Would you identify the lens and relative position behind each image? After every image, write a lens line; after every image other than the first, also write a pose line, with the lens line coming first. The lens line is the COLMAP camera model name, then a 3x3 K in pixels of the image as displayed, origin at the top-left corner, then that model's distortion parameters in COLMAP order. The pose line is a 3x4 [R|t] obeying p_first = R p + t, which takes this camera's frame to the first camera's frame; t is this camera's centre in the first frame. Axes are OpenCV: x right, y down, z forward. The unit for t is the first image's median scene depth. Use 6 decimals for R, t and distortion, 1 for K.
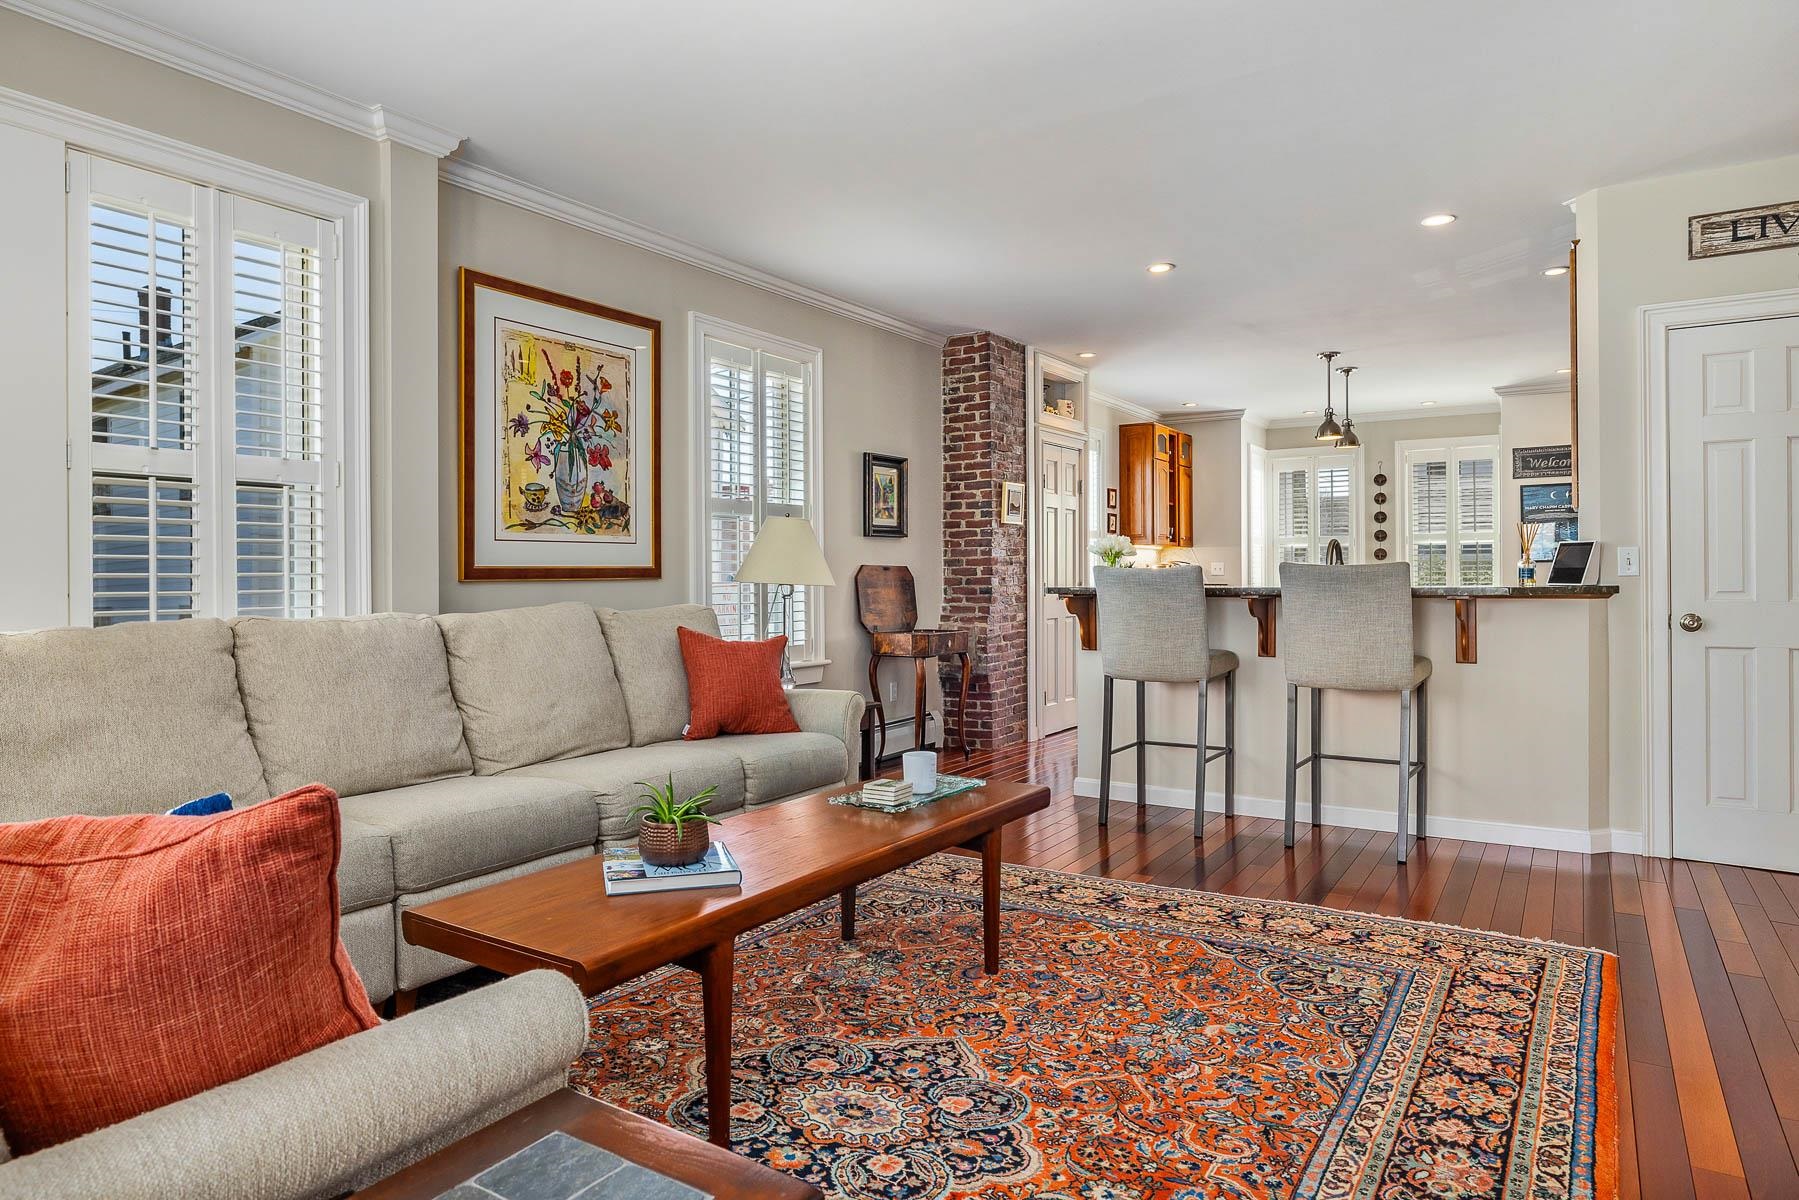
lens RADIAL K [[1072.9, 0, 891.4], [0, 1072.9, 578.4], [0, 0, 1]] dist [-0.002930, 0.000160]
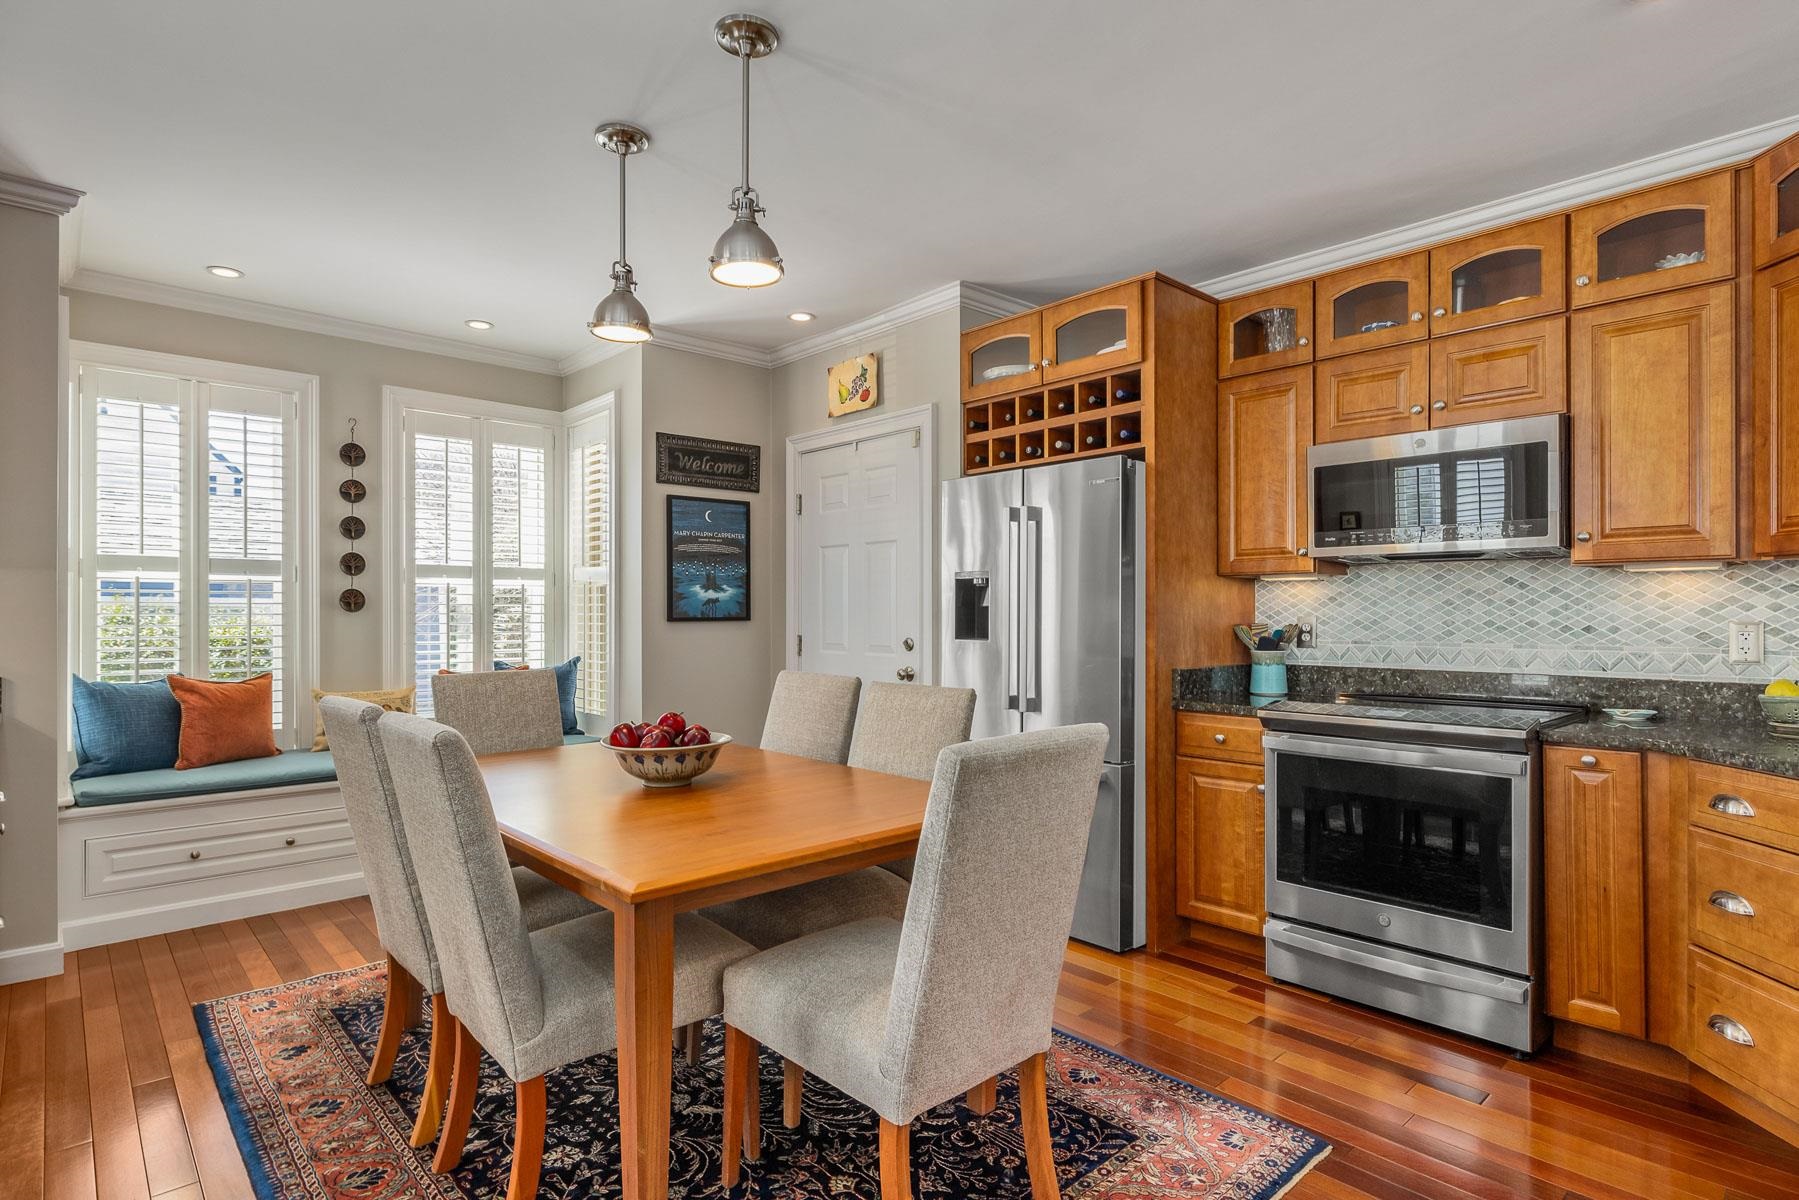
lens RADIAL K [[931.3, 0, 915.8], [0, 931.3, 626.2], [0, 0, 1]] dist [-0.002403, 0.001091]
pose [[0.246771, -0.006075, 0.969055, 0.181177], [-0.000606, 0.999979, 0.006423, -0.025918], [-0.969074, -0.002172, 0.246763, 1.224512]]
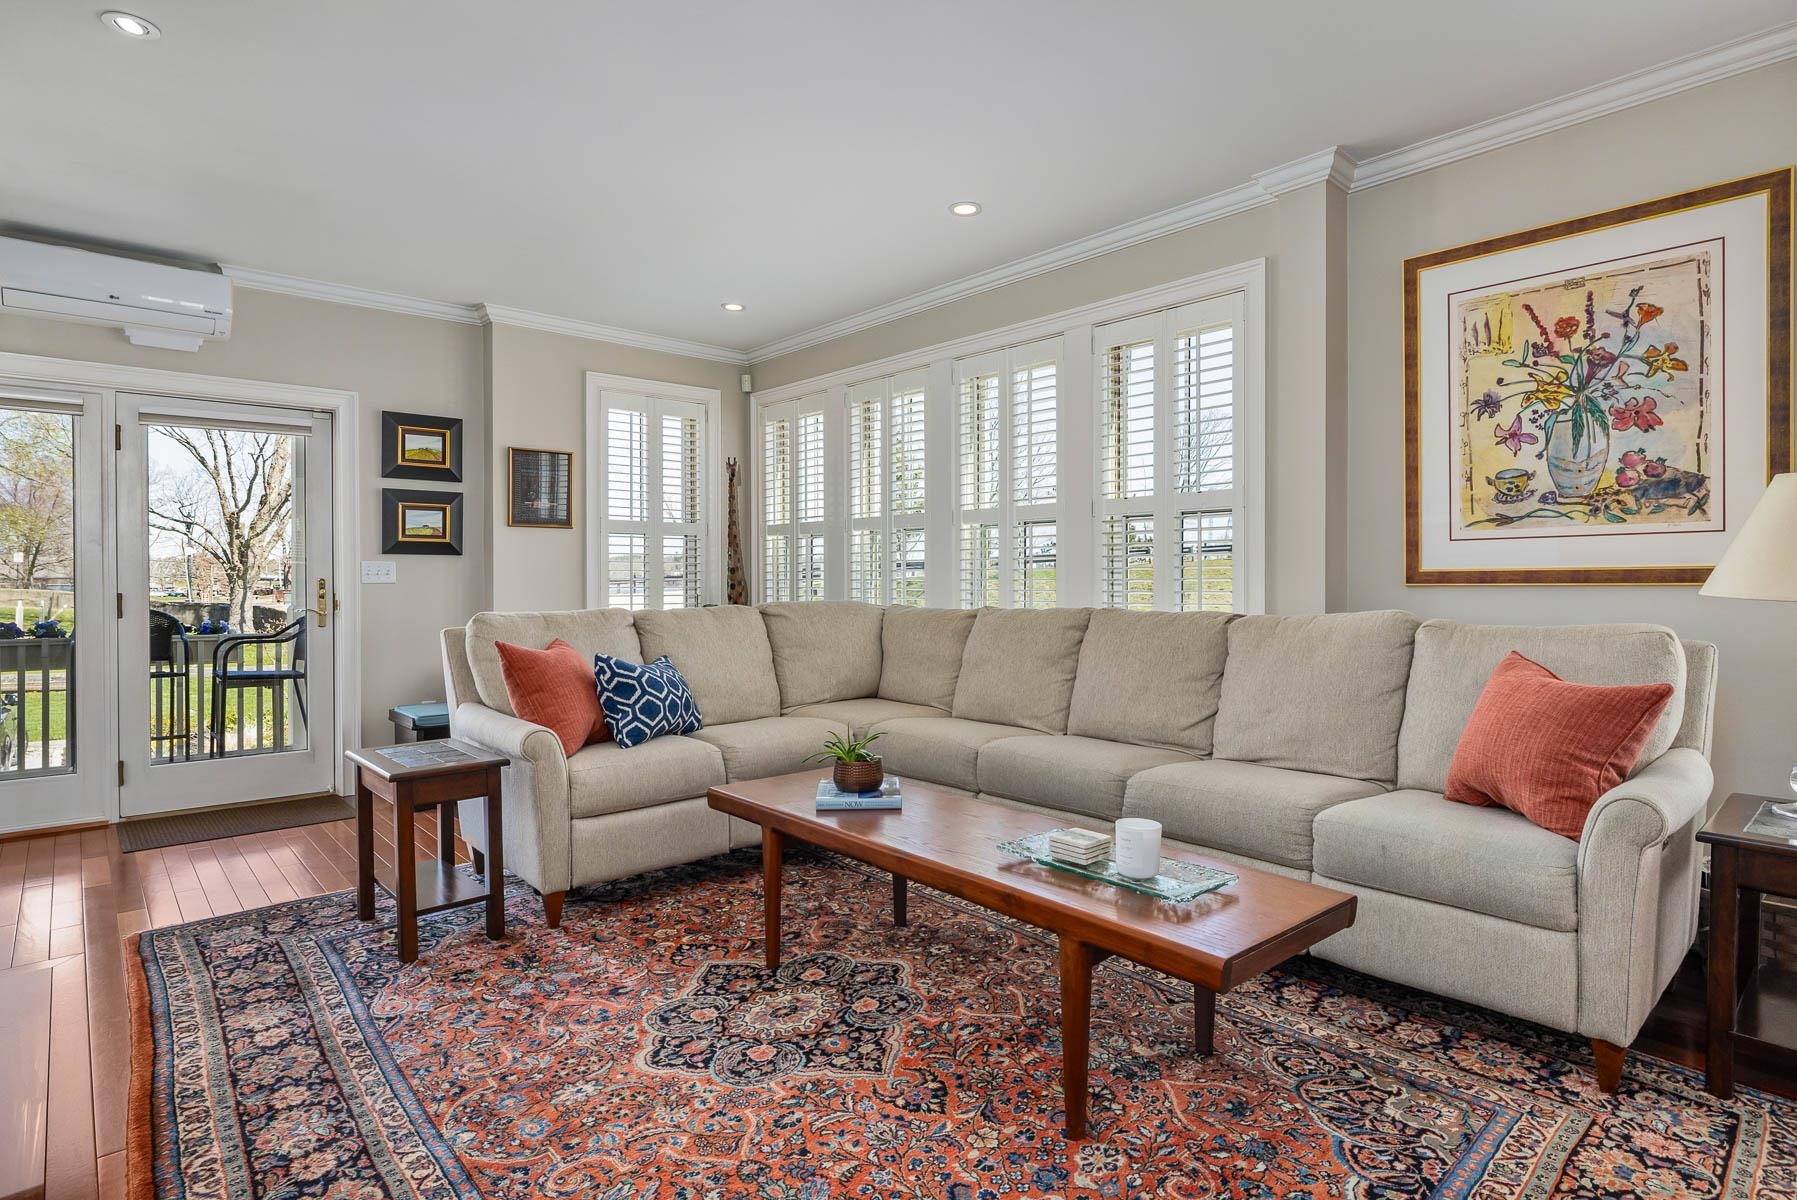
lens RADIAL K [[950.2, 0, 899.7], [0, 950.2, 593.2], [0, 0, 1]] dist [-0.003263, -0.000635]
pose [[-0.273623, 0.018814, -0.961653, 0.408201], [0.002102, 0.999818, 0.018963, -0.005559], [0.961835, 0.003167, -0.273613, 0.591520]]
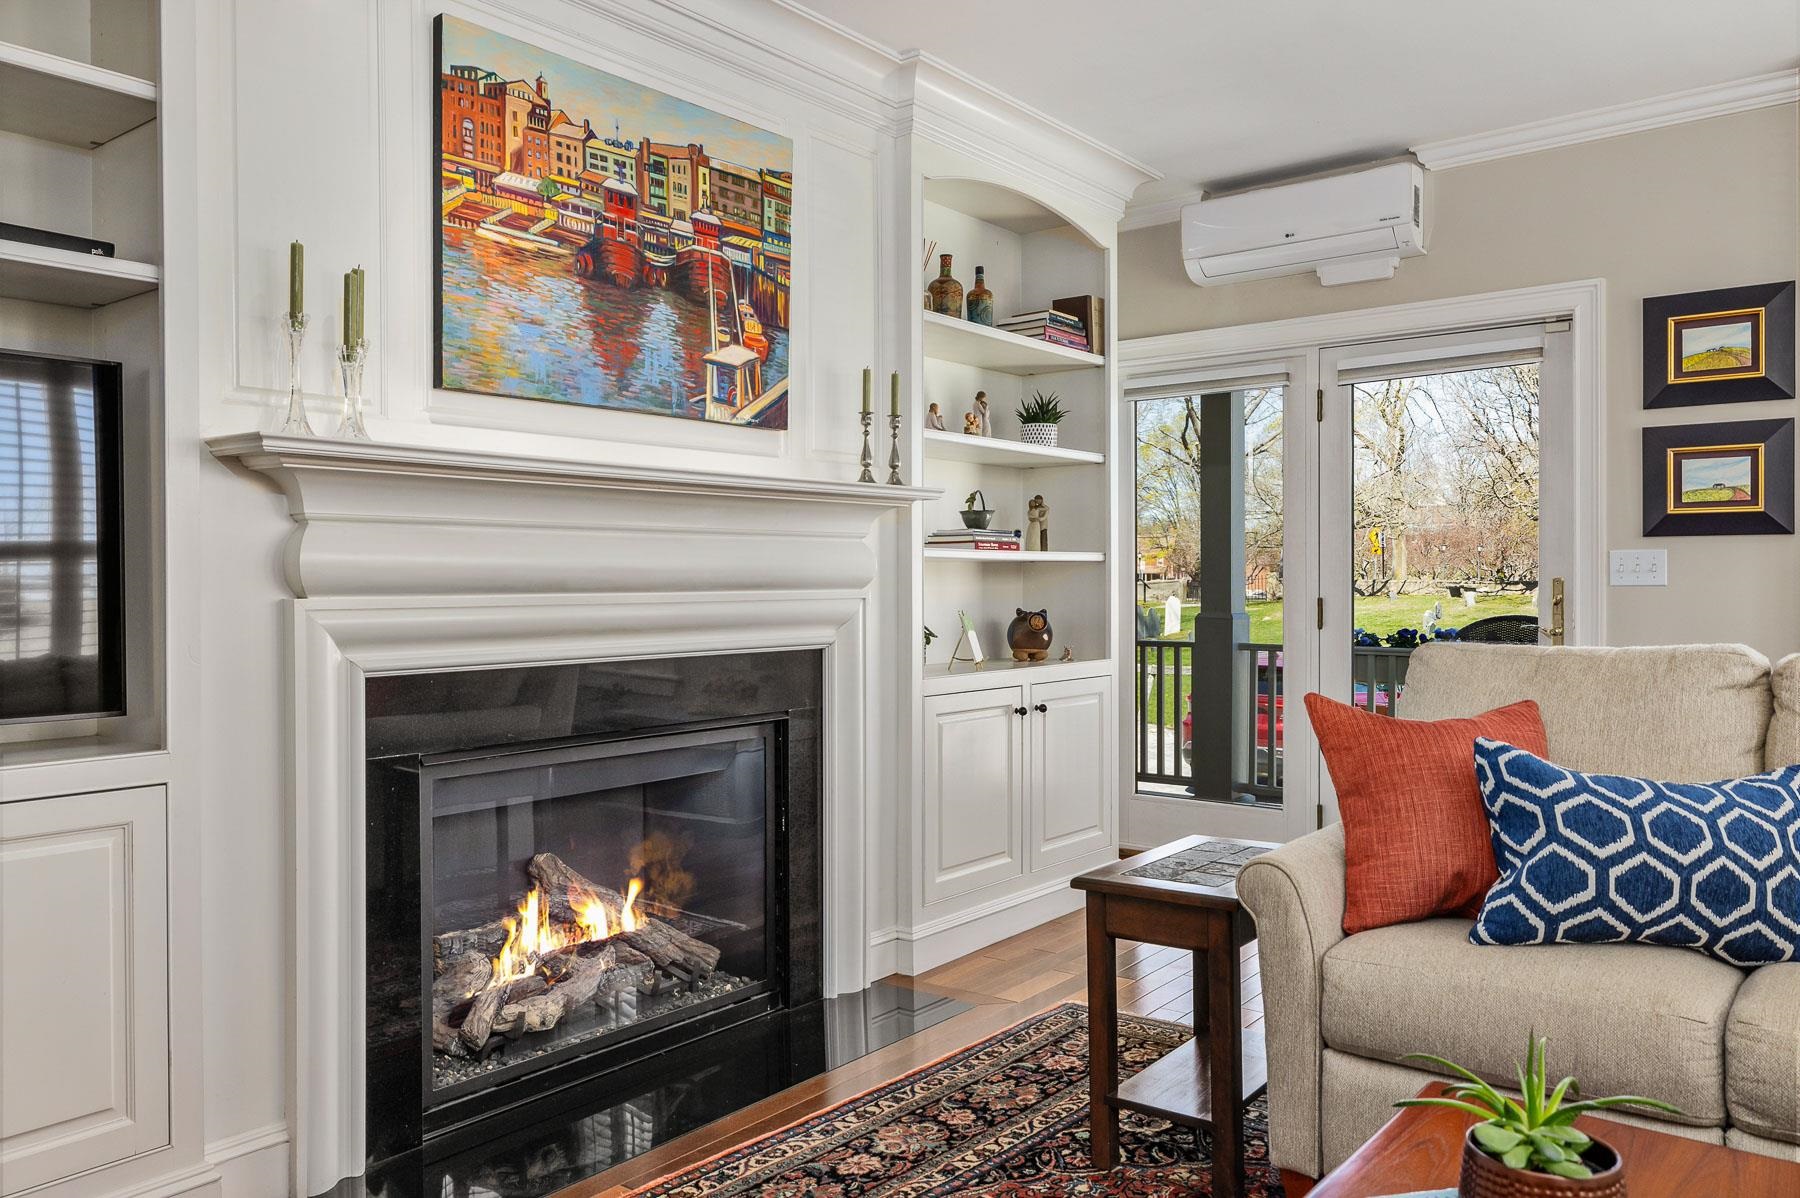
lens RADIAL K [[1320.6, 0, 890.6], [0, 1320.6, 593.6], [0, 0, 1]] dist [-0.004479, 0.003228]
pose [[-0.994696, 0.008384, 0.102520, 0.003732], [0.009614, 0.999888, 0.011510, -0.007317], [-0.102412, 0.012435, -0.994664, 0.670254]]
